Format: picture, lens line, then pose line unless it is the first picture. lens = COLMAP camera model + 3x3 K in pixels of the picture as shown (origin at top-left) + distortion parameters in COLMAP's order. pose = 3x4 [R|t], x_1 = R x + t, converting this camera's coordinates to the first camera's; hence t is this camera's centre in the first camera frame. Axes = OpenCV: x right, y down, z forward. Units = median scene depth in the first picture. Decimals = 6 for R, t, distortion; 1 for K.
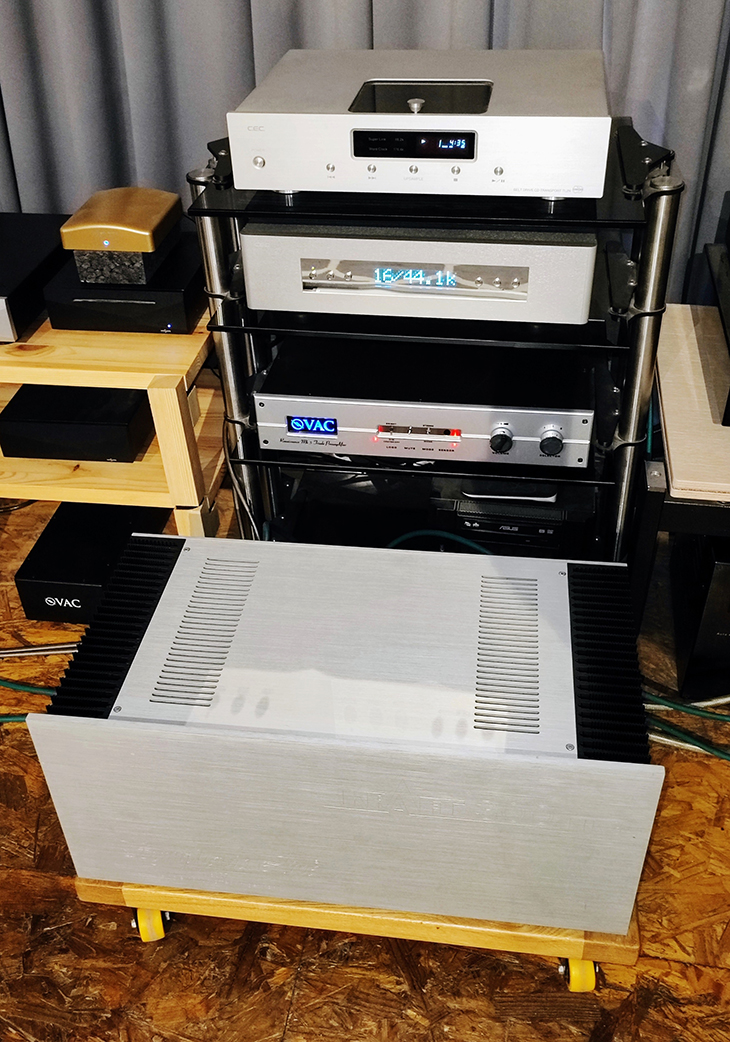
lens RADIAL K [[991.4, 0, 363.6], [0, 991.4, 527.7], [0, 0, 1]] dist [0.035055, 0.000000]
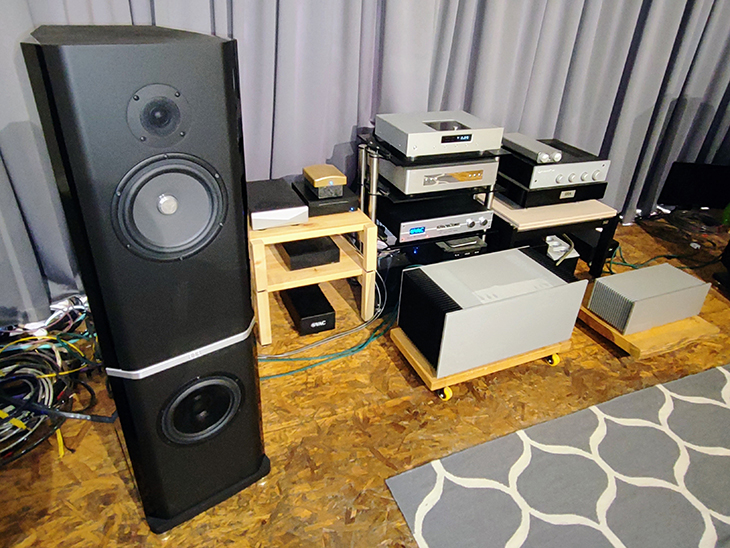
lens RADIAL K [[489.1, 0, 373.8], [0, 489.1, 263.8], [0, 0, 1]] dist [0.002831, 0.013072]
pose [[0.839911, -0.201030, 0.504120, -0.958913], [0.265918, 0.962166, -0.059357, 0.048220], [-0.473115, 0.183910, 0.861591, -0.206582]]
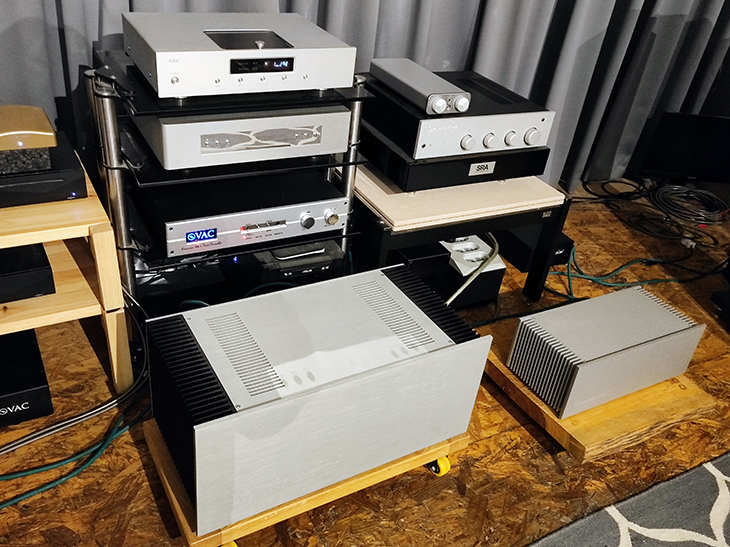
lens RADIAL K [[653.0, 0, 354.0], [0, 653.0, 272.4], [0, 0, 1]] dist [0.022808, 0.015337]
pose [[0.786129, -0.231887, 0.572914, -0.501209], [0.263972, 0.964123, 0.028017, -0.008260], [-0.558856, 0.129208, 0.819137, -0.019836]]
